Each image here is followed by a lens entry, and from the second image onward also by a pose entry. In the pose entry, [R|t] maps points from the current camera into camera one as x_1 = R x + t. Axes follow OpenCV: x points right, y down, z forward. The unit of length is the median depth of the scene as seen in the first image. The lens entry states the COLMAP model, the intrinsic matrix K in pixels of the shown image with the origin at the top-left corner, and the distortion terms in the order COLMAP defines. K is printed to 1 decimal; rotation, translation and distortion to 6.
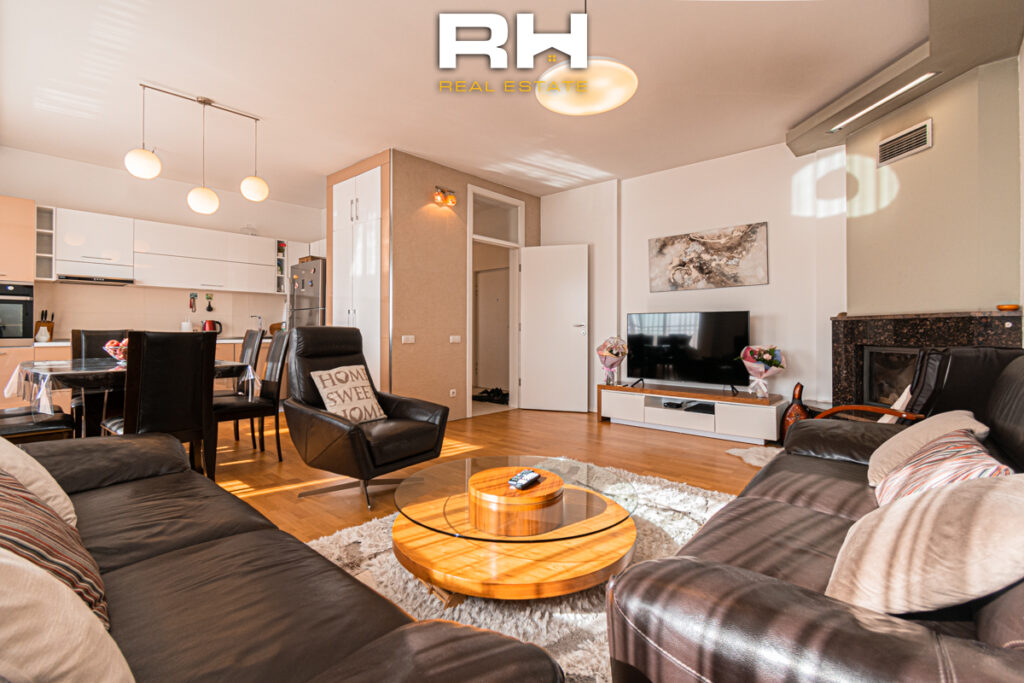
lens RADIAL K [[451.6, 0, 515.4], [0, 451.6, 332.1], [0, 0, 1]] dist [0.002813, -0.000227]
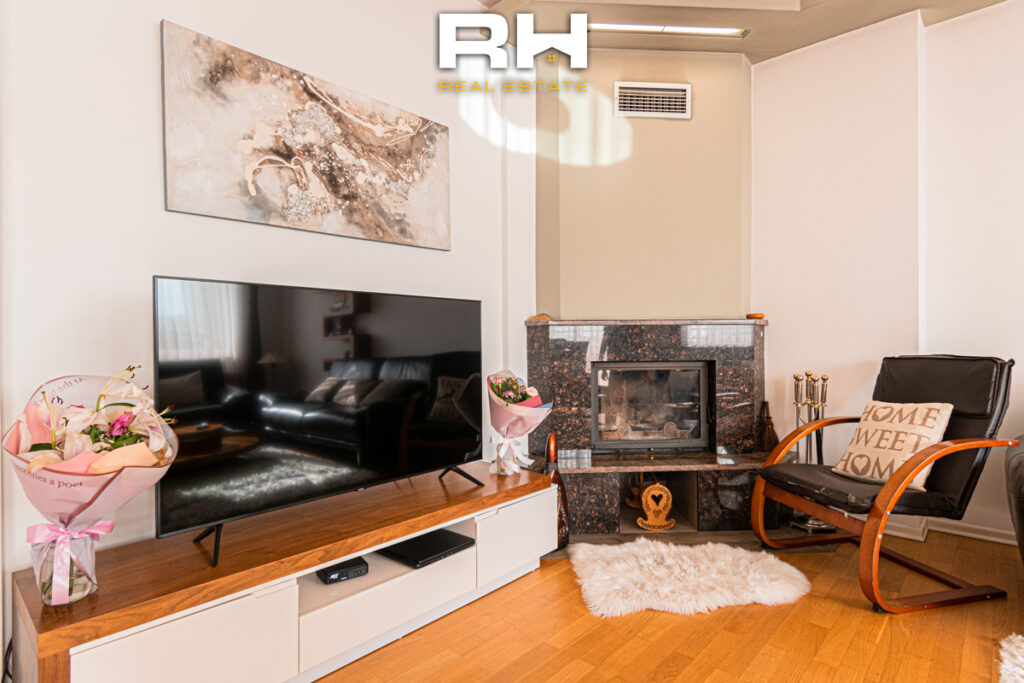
lens RADIAL K [[528.7, 0, 507.5], [0, 528.7, 340.3], [0, 0, 1]] dist [0.000017, -0.000171]
pose [[-0.000738, -0.004547, 0.999989, -0.017804], [0.010375, 0.999936, 0.004554, -0.003323], [-0.999946, 0.010378, -0.000690, 0.430671]]
